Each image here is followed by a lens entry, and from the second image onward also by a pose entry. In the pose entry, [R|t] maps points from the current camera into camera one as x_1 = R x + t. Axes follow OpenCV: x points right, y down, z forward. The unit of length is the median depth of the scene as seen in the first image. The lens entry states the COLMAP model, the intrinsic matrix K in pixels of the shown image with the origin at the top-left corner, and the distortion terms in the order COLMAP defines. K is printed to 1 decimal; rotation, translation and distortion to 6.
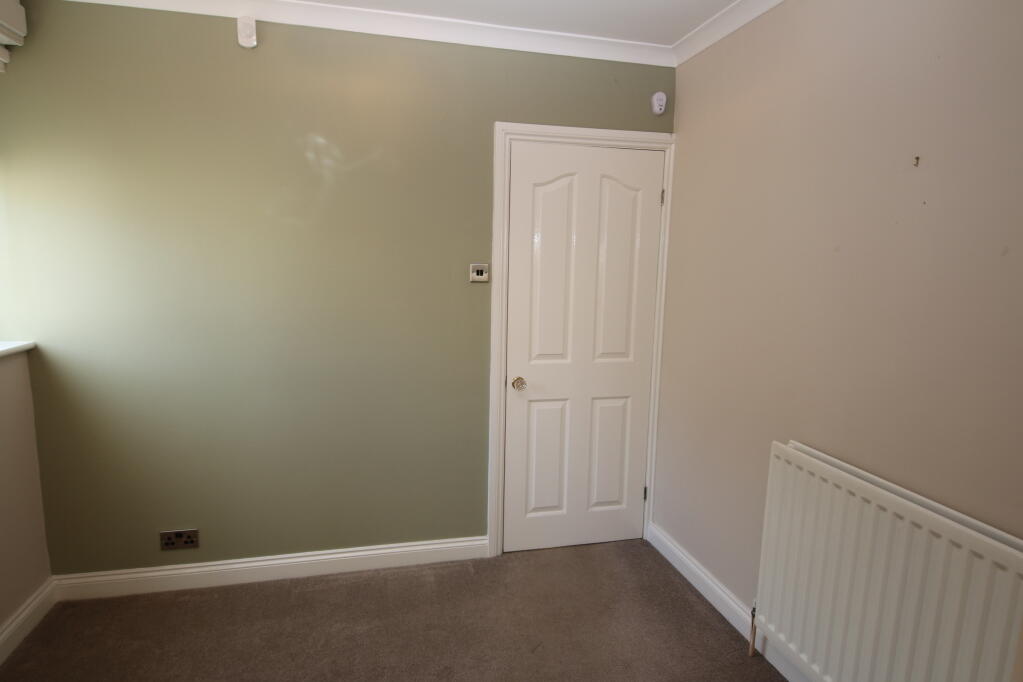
lens RADIAL K [[570.9, 0, 510.4], [0, 570.9, 342.1], [0, 0, 1]] dist [0.040613, -0.043335]
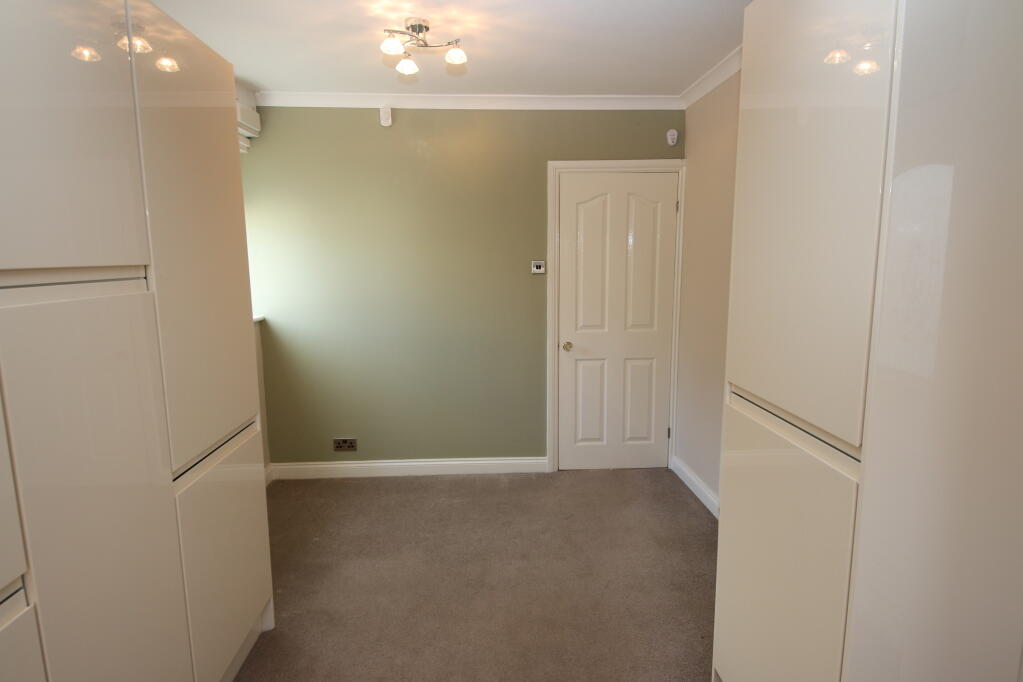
lens RADIAL K [[570.9, 0, 510.4], [0, 570.9, 342.1], [0, 0, 1]] dist [0.040613, -0.043335]
pose [[0.980941, -0.000995, -0.194303, 0.148809], [0.001454, 0.999996, 0.002222, 0.059058], [0.194300, -0.002462, 0.980939, -0.391118]]
